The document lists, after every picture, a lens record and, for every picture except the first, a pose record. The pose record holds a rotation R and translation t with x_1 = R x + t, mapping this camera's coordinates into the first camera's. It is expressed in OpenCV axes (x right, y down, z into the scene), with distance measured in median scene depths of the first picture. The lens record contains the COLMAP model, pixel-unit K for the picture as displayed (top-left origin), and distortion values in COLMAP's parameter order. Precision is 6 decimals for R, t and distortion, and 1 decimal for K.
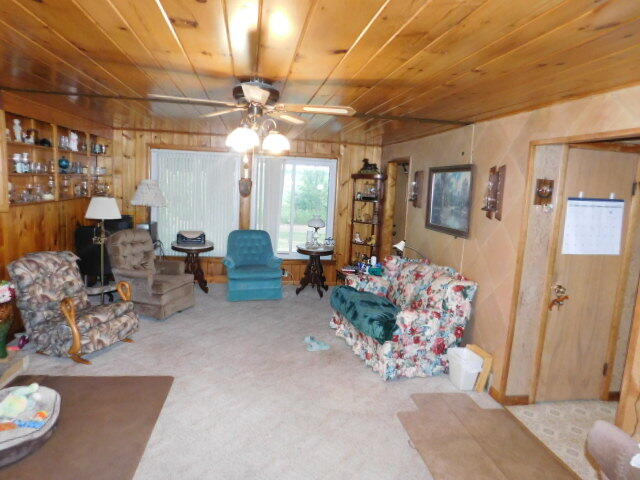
lens RADIAL K [[421.5, 0, 316.4], [0, 421.5, 237.2], [0, 0, 1]] dist [-0.048260, 0.025071]
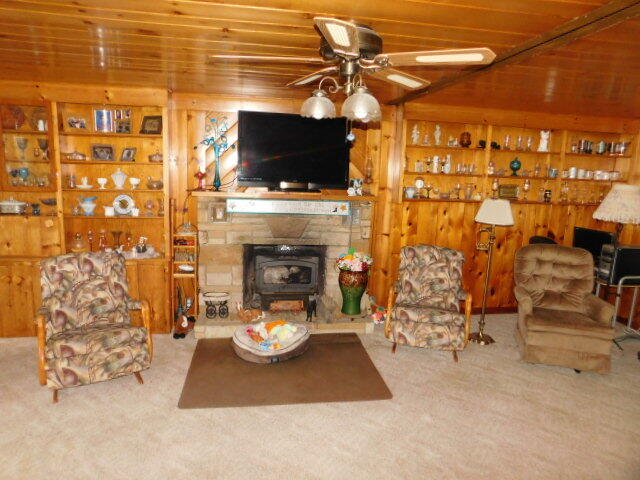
lens RADIAL K [[421.5, 0, 317.6], [0, 421.5, 237.2], [0, 0, 1]] dist [-0.048260, 0.025071]
pose [[0.018940, 0.106871, -0.994092, 0.405836], [-0.171351, 0.979907, 0.102081, -0.044740], [0.985028, 0.168405, 0.036872, 0.649823]]
